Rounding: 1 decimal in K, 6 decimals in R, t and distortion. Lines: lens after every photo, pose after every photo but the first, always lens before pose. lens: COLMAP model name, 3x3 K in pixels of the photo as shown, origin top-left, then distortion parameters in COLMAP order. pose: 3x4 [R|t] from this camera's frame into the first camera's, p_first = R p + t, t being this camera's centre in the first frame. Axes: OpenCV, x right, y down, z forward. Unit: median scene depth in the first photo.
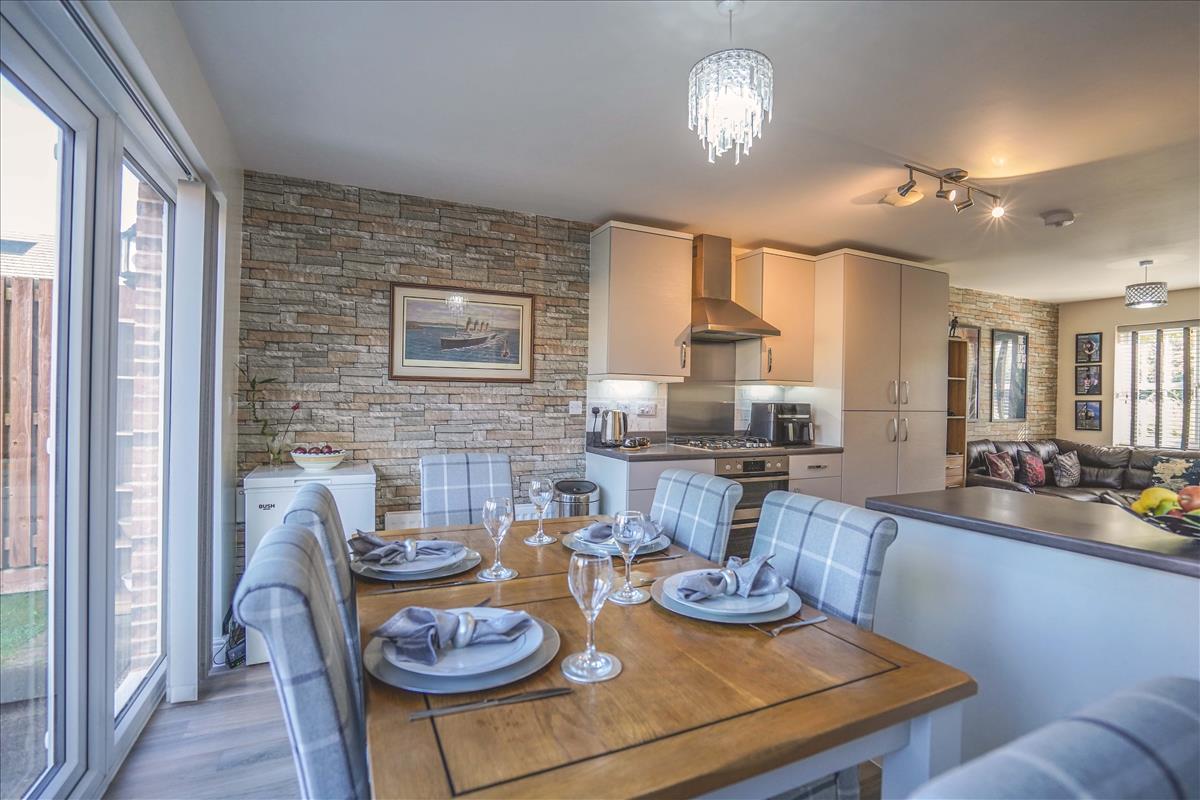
lens RADIAL K [[549.3, 0, 606.6], [0, 549.3, 400.0], [0, 0, 1]] dist [-0.059902, 0.021552]
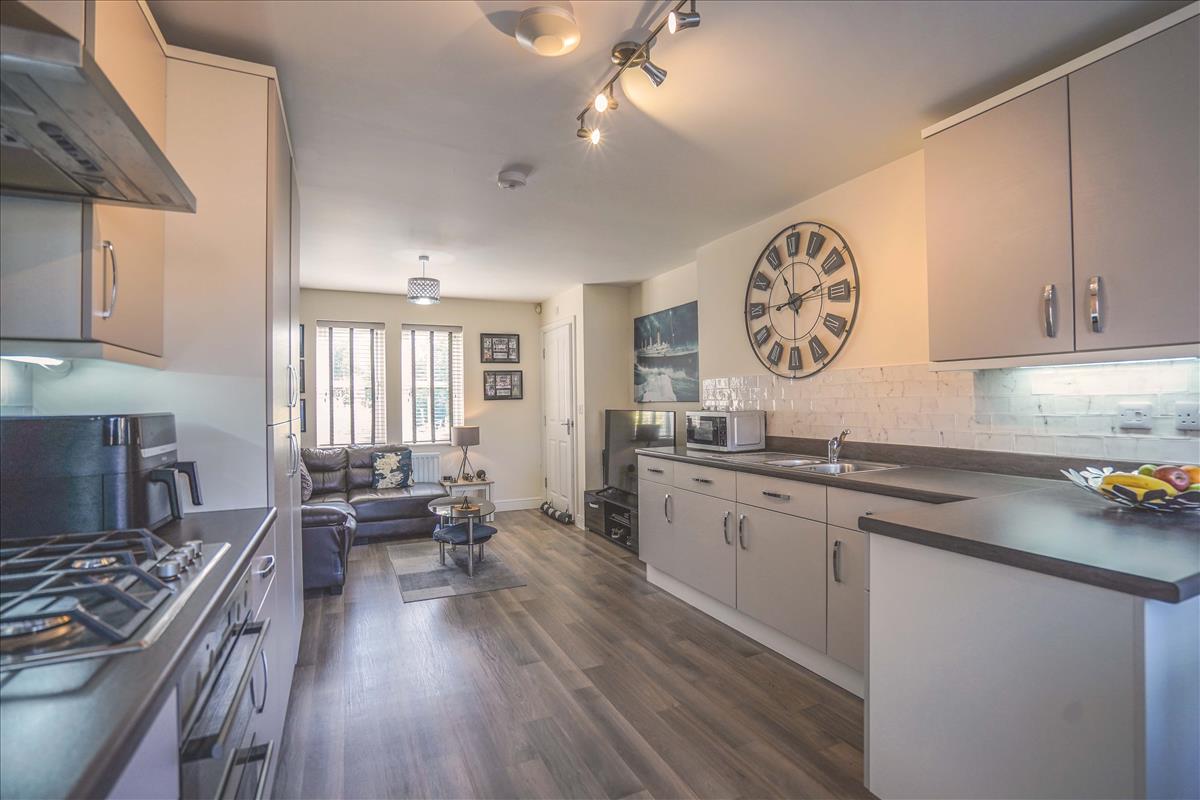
lens RADIAL K [[549.3, 0, 606.6], [0, 549.3, 400.0], [0, 0, 1]] dist [-0.059902, 0.021552]
pose [[0.001249, -0.012800, 0.999917, 0.002350], [0.012636, 0.999838, 0.012784, -0.003217], [-0.999919, 0.012619, 0.001410, 0.652421]]
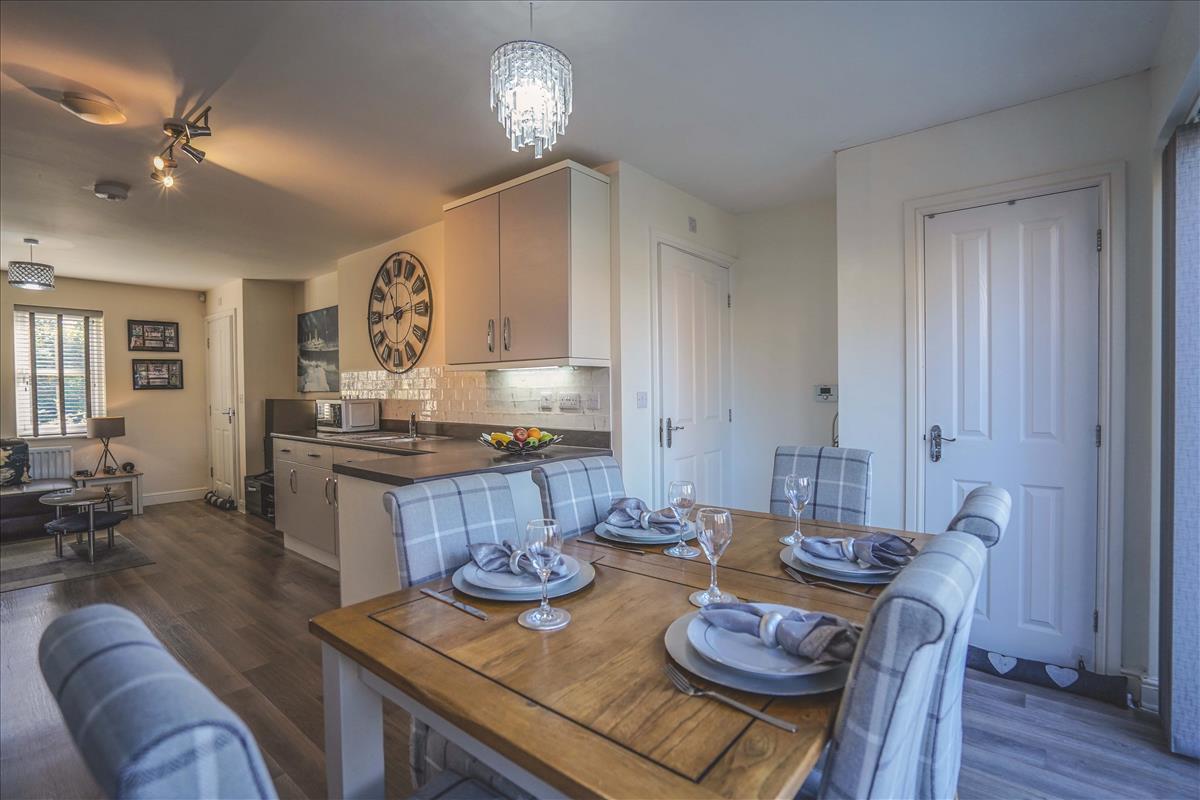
lens RADIAL K [[549.3, 0, 606.6], [0, 549.3, 400.0], [0, 0, 1]] dist [-0.059902, 0.021552]
pose [[-0.424996, -0.029443, 0.904716, -0.272561], [0.002294, 0.999433, 0.033603, -0.004776], [-0.905192, 0.016356, -0.424688, 0.467038]]
